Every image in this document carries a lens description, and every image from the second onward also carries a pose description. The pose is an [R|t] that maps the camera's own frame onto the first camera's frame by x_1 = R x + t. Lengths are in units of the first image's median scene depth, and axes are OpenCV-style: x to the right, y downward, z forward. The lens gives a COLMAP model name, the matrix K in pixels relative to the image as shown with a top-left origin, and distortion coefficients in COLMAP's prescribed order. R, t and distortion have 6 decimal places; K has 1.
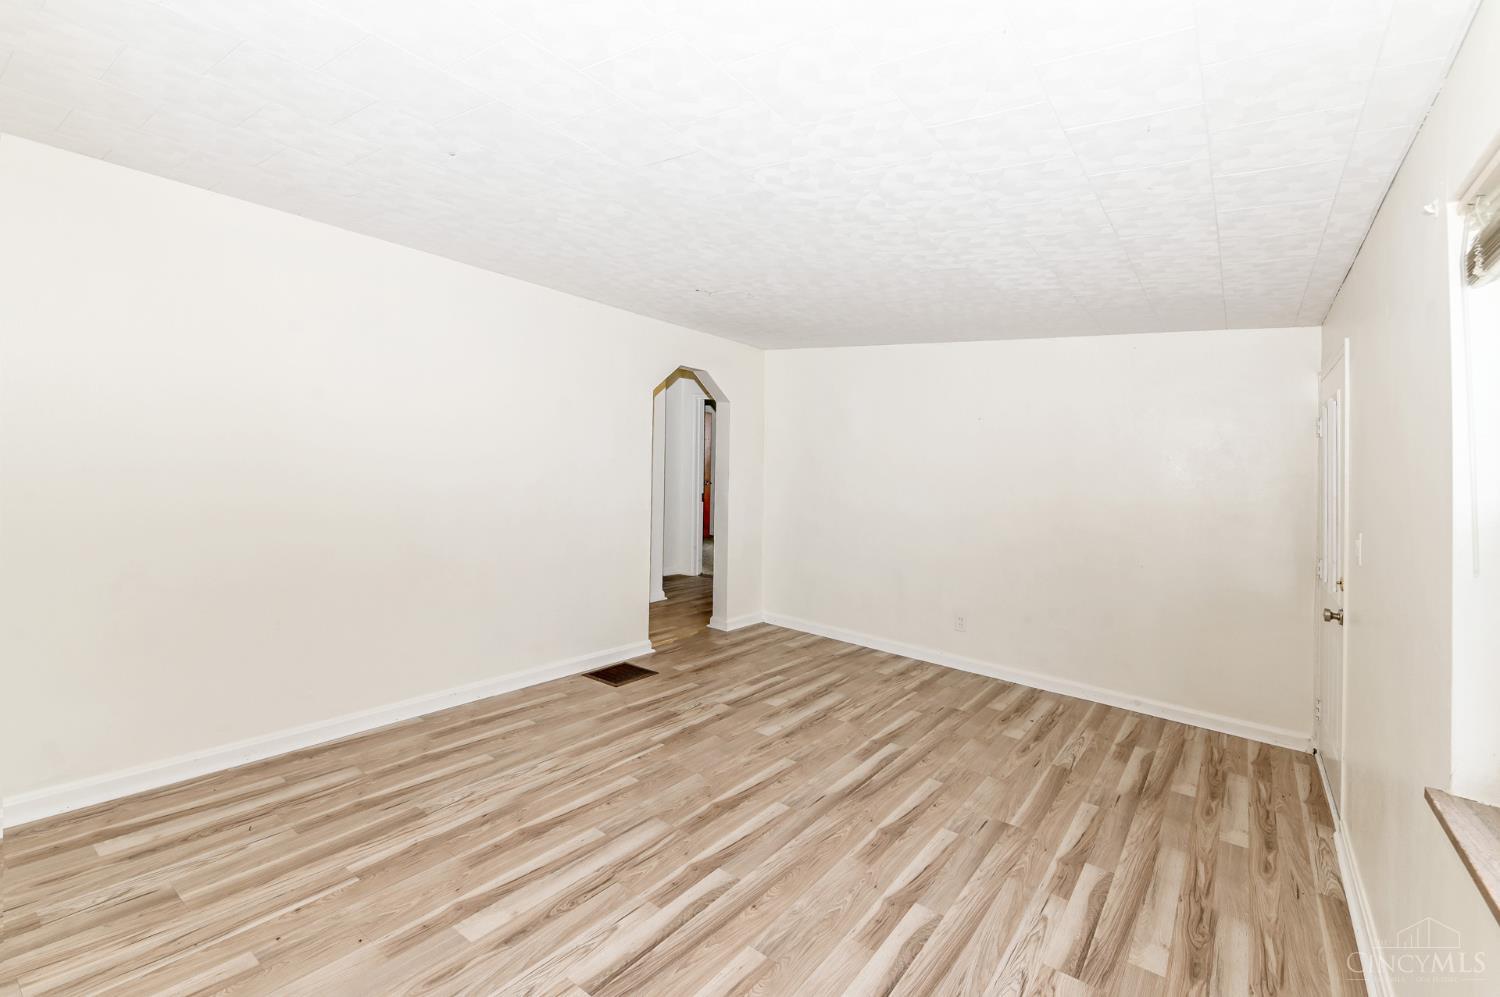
lens RADIAL K [[674.1, 0, 773.8], [0, 674.1, 484.0], [0, 0, 1]] dist [0.000363, -0.010827]
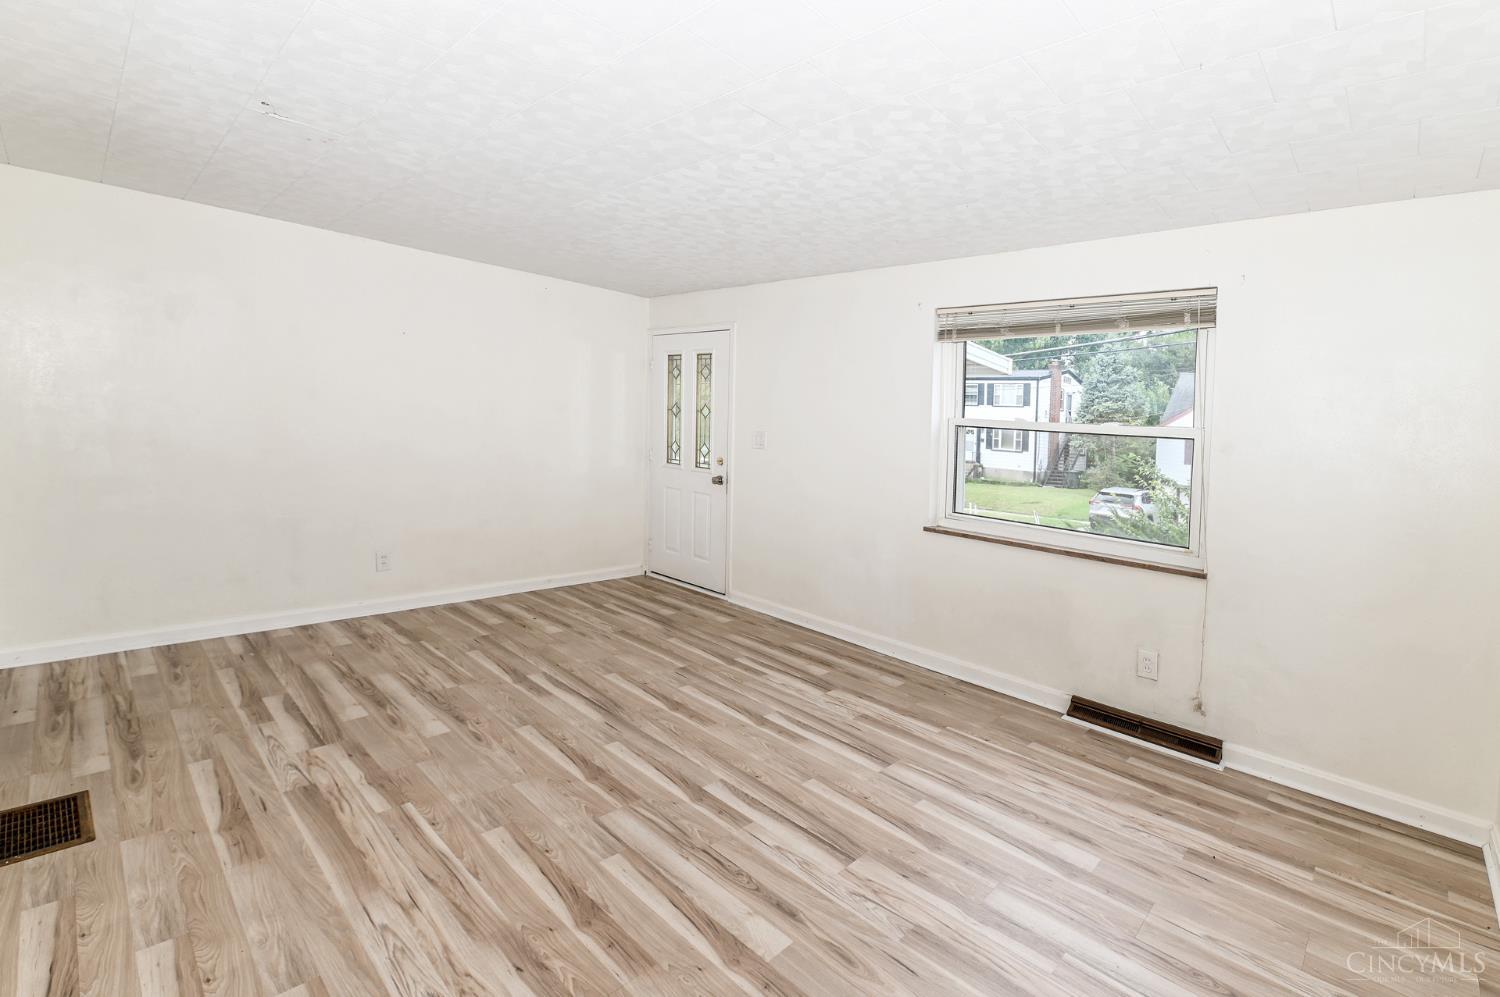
lens RADIAL K [[674.1, 0, 773.8], [0, 674.1, 484.0], [0, 0, 1]] dist [0.000363, -0.010827]
pose [[0.141564, -0.144522, 0.979323, -0.869170], [-0.010358, 0.989015, 0.147449, -0.057848], [-0.989875, -0.031018, 0.138512, 0.622279]]
